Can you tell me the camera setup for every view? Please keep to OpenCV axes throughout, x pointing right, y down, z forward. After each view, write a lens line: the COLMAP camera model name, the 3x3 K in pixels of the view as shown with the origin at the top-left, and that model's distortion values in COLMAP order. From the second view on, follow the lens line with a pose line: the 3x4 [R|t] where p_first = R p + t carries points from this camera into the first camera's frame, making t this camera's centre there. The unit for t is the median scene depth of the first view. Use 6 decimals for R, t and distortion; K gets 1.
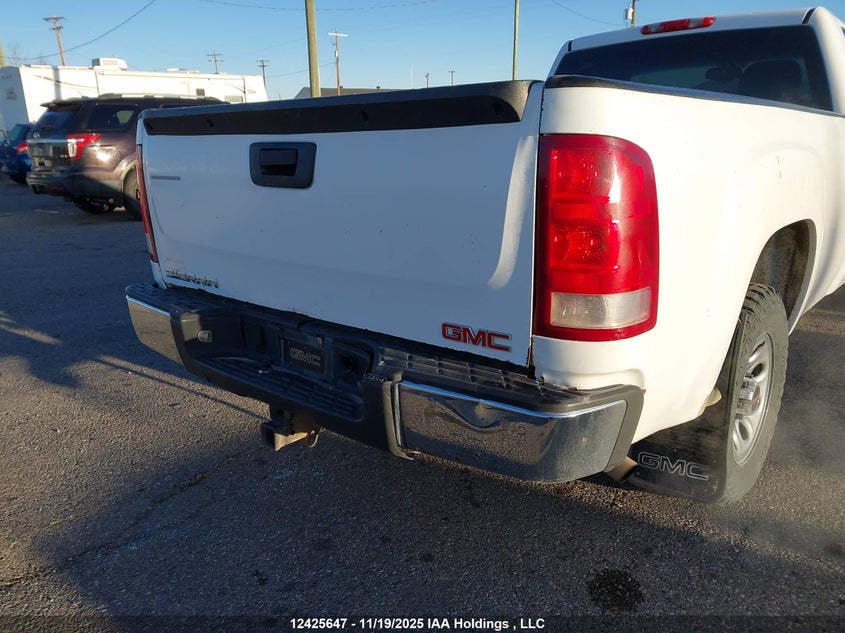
lens RADIAL K [[648.2, 0, 423.8], [0, 648.2, 317.9], [0, 0, 1]] dist [0.034012, -0.020421]
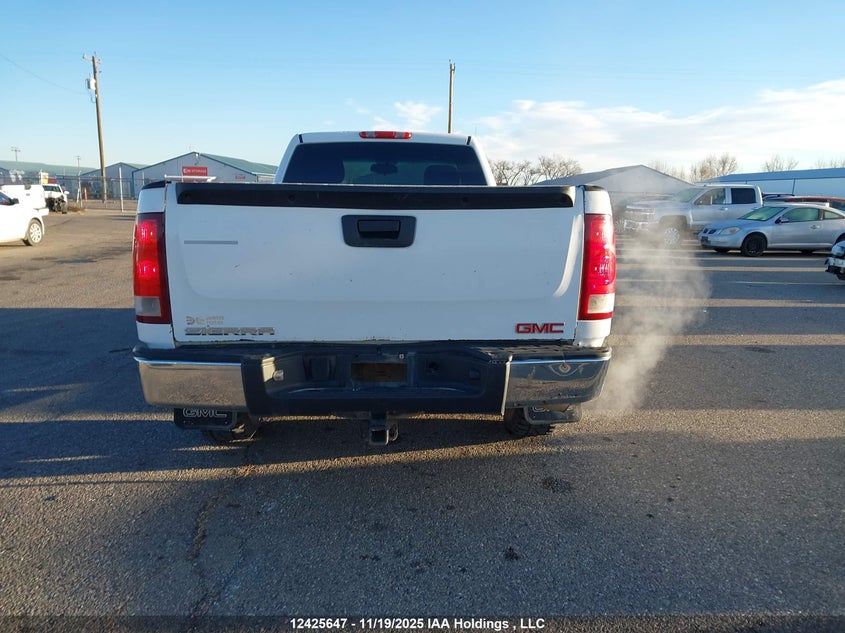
lens RADIAL K [[648.2, 0, 422.7], [0, 648.2, 316.3], [0, 0, 1]] dist [0.034012, -0.020421]
pose [[0.732508, -0.090850, 0.674669, -1.189965], [0.162001, 0.985847, -0.043137, 0.019856], [-0.661201, 0.140896, 0.736859, -0.051041]]
